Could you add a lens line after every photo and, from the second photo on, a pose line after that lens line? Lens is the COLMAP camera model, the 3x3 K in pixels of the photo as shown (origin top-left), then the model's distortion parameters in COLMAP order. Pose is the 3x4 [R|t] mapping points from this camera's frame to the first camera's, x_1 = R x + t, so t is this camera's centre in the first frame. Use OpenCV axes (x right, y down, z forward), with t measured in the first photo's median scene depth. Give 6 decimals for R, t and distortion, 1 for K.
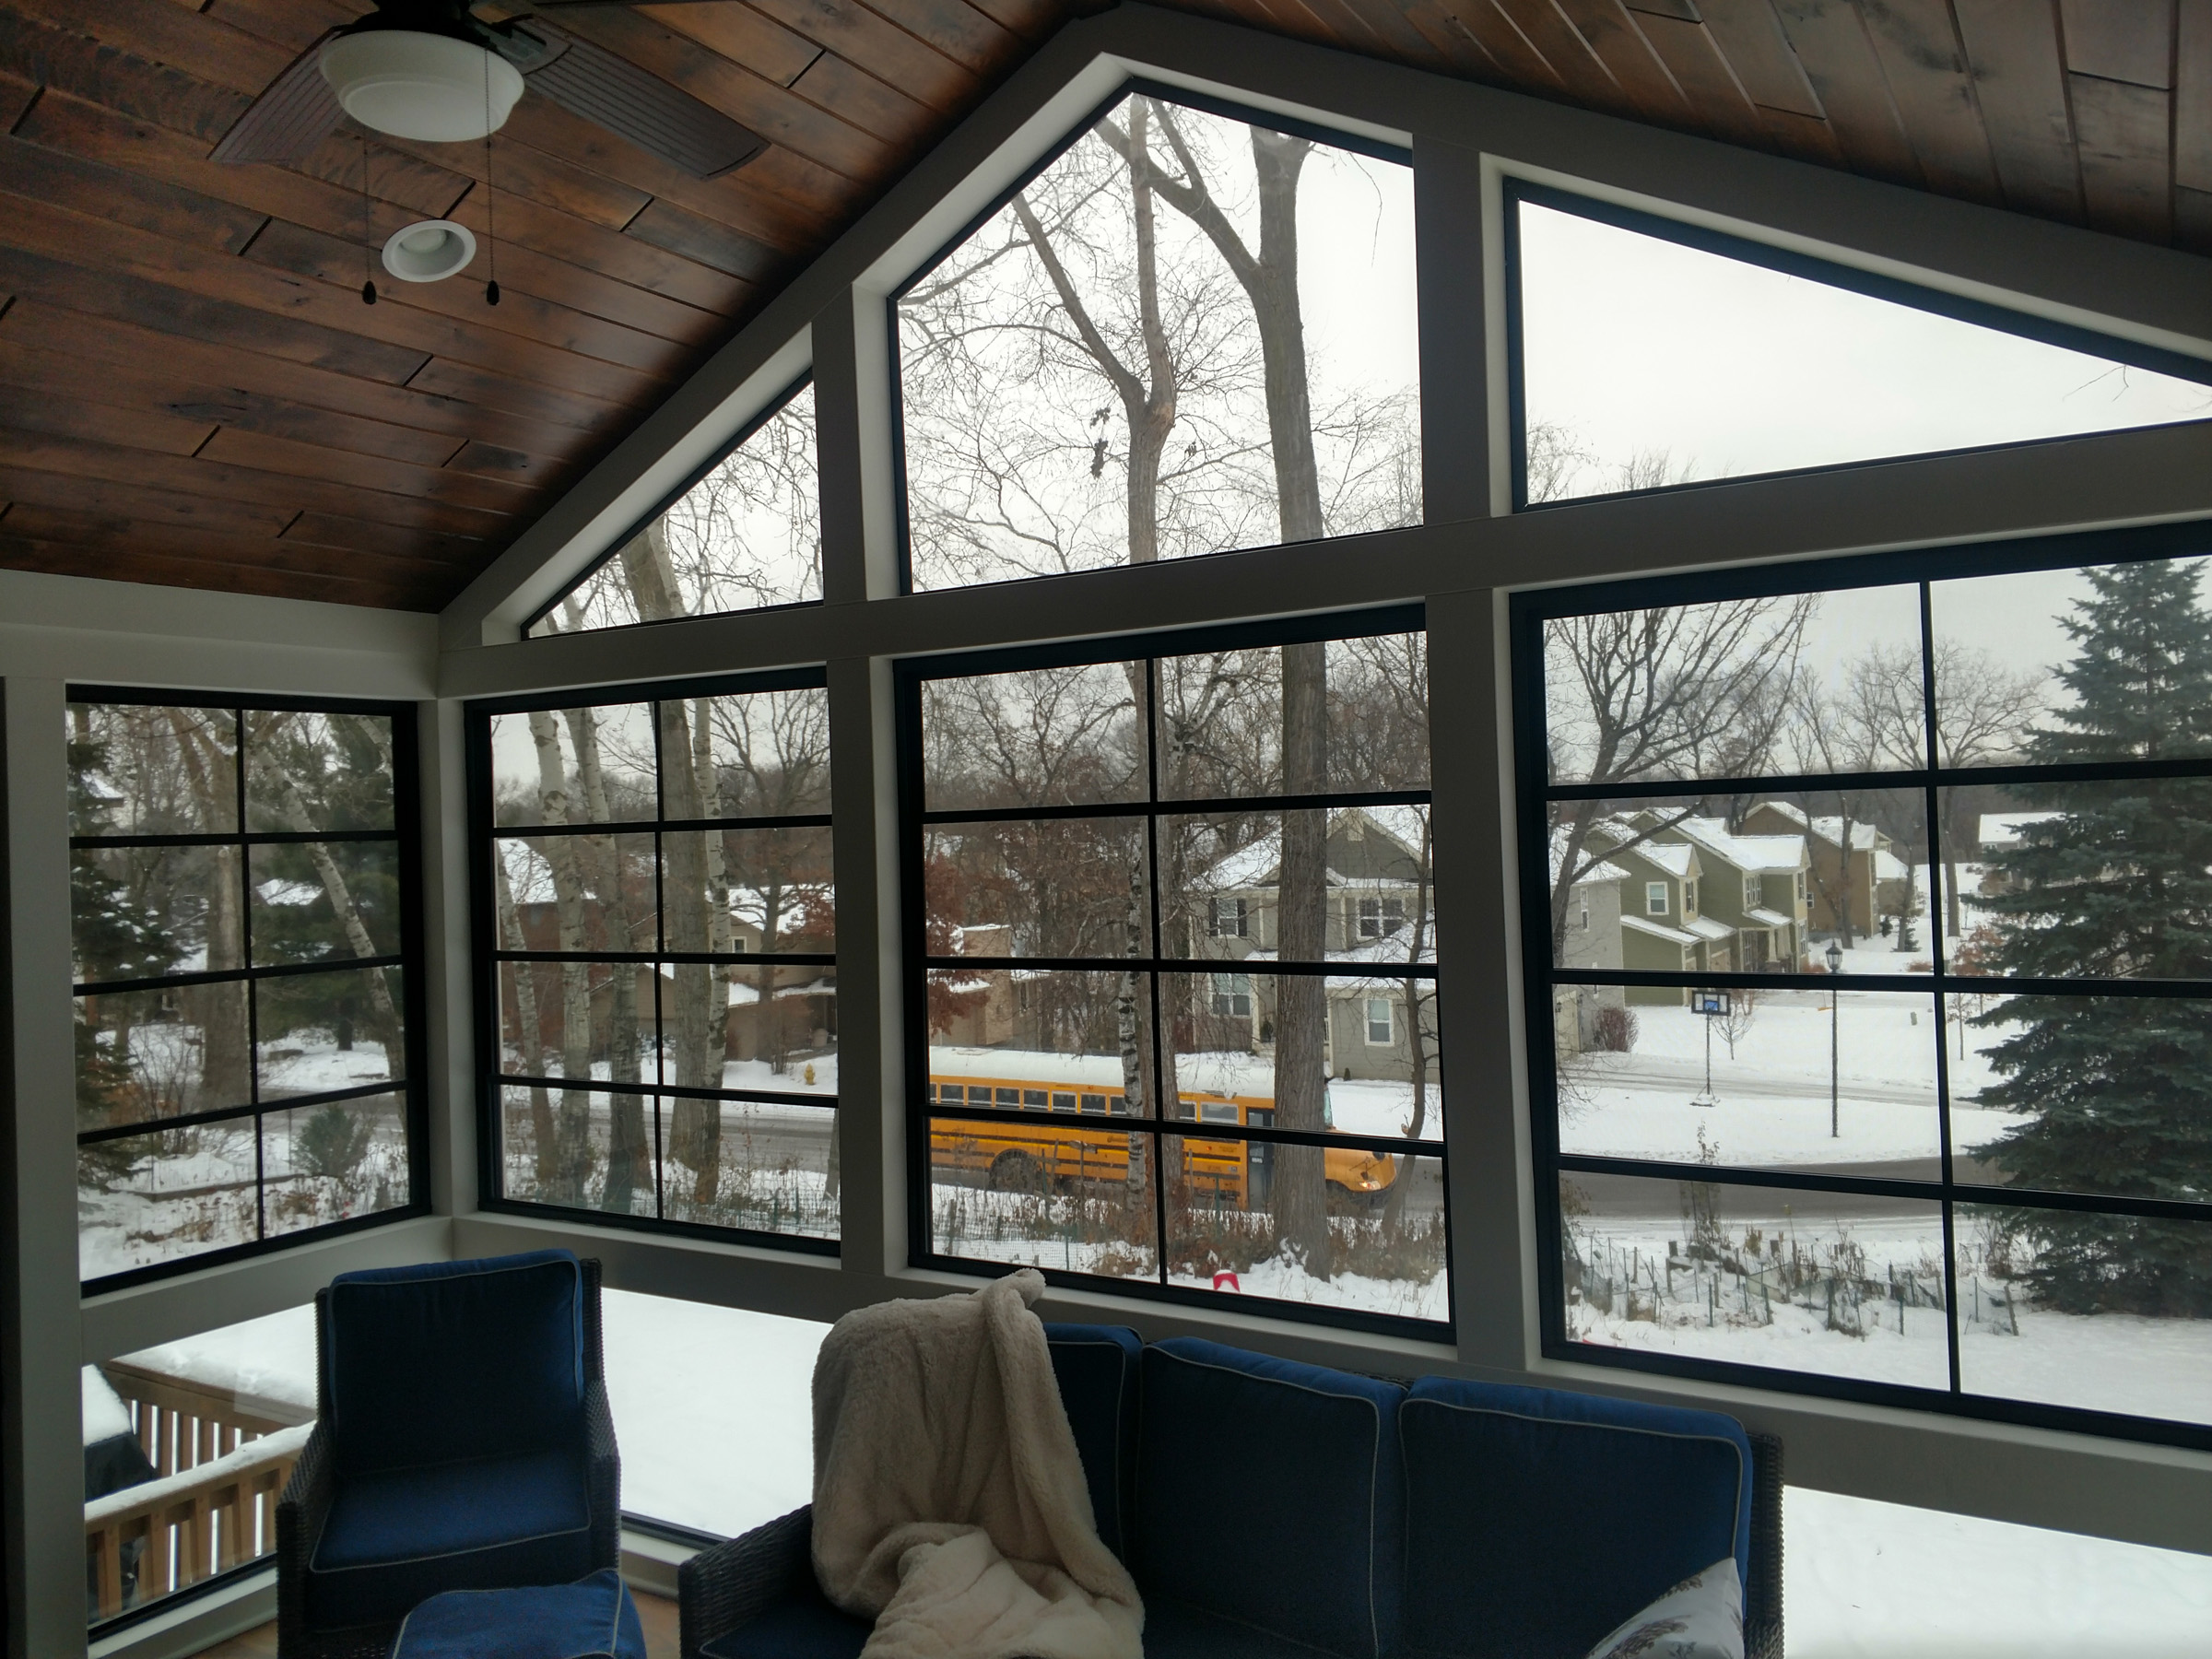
lens RADIAL K [[1694.0, 0, 1099.2], [0, 1694.0, 810.9], [0, 0, 1]] dist [0.064042, -0.099079]
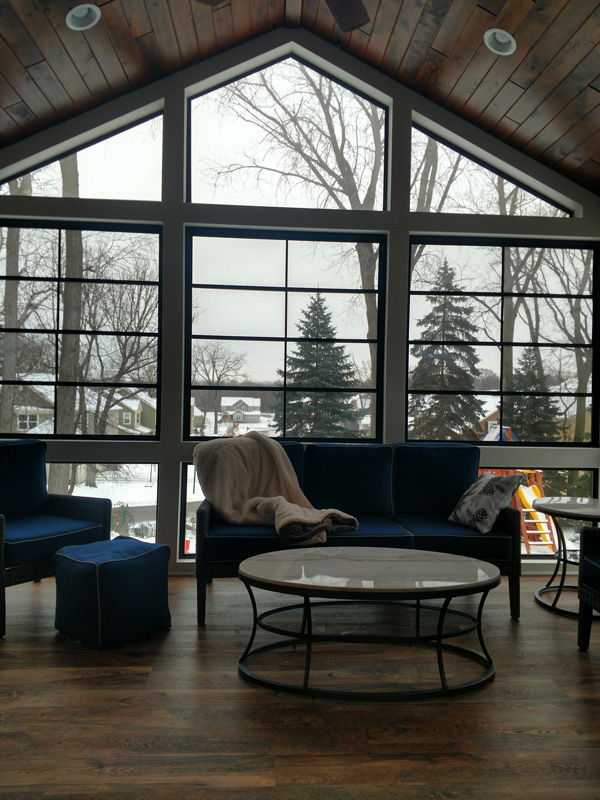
lens RADIAL K [[612.6, 0, 297.9], [0, 612.6, 401.5], [0, 0, 1]] dist [0.064042, -0.099079]
pose [[0.816828, 0.047148, 0.574952, -0.496521], [-0.055250, 0.998467, -0.003384, 0.175793], [-0.574230, -0.029002, 0.818180, 0.039009]]
